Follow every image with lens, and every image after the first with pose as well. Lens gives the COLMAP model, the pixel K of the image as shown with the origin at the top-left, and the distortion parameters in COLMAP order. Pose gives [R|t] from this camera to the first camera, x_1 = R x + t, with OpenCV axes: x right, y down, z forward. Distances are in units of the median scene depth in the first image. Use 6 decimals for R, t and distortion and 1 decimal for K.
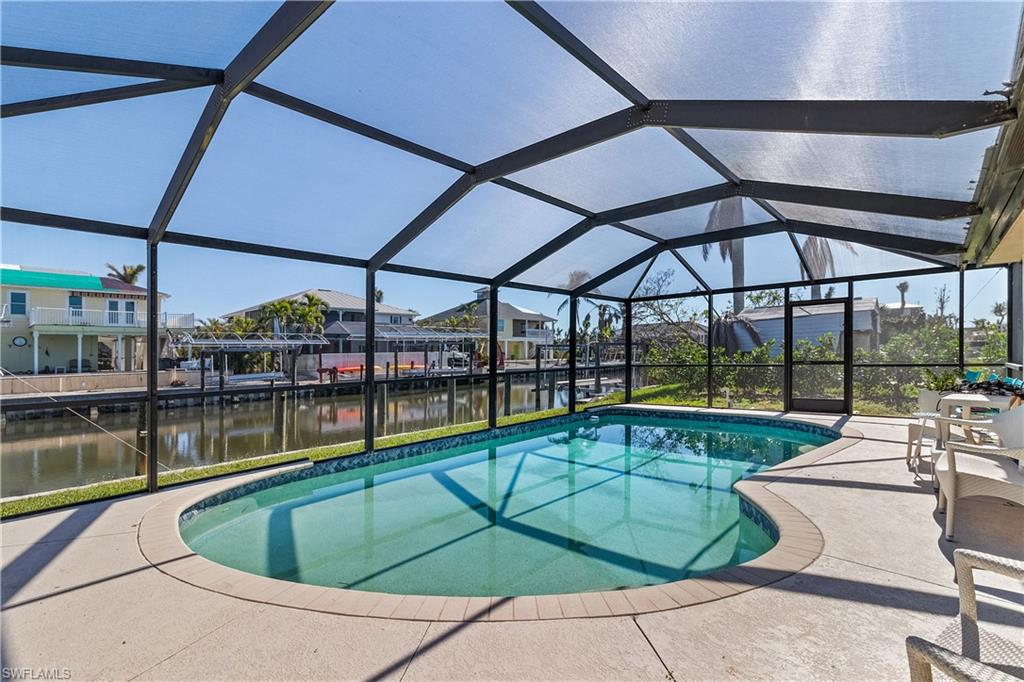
lens RADIAL K [[475.0, 0, 510.7], [0, 475.0, 348.3], [0, 0, 1]] dist [0.002944, -0.000661]
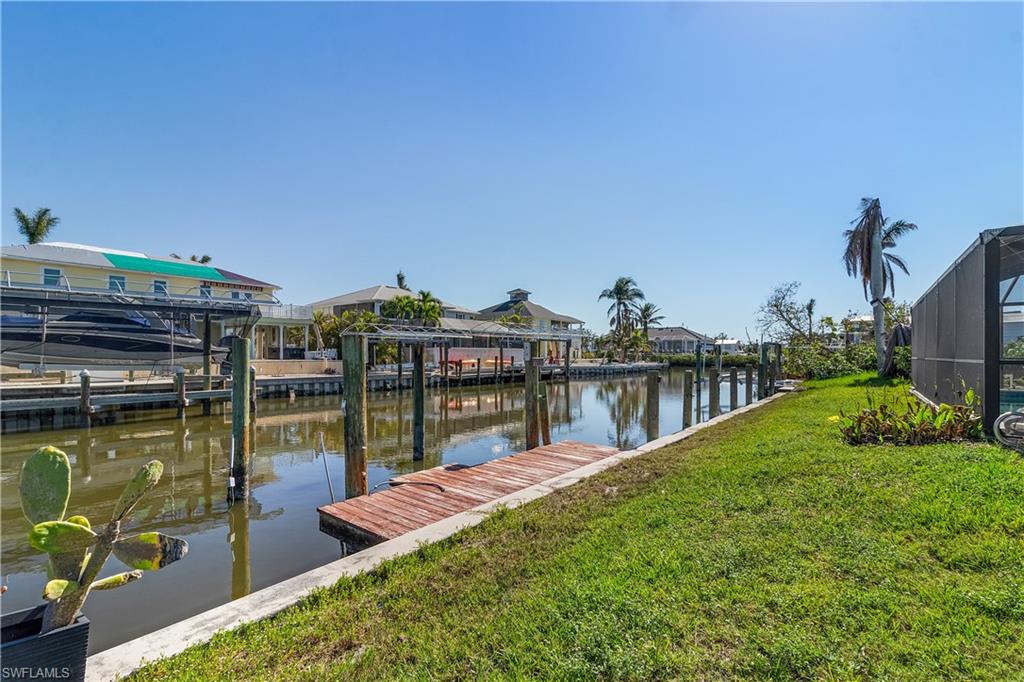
lens RADIAL K [[475.0, 0, 514.9], [0, 475.0, 346.1], [0, 0, 1]] dist [0.002944, -0.000661]
pose [[0.996662, 0.026475, 0.077220, -0.357115], [-0.026001, 0.999636, -0.007132, 0.013740], [-0.077381, 0.005101, 0.996989, -0.098416]]
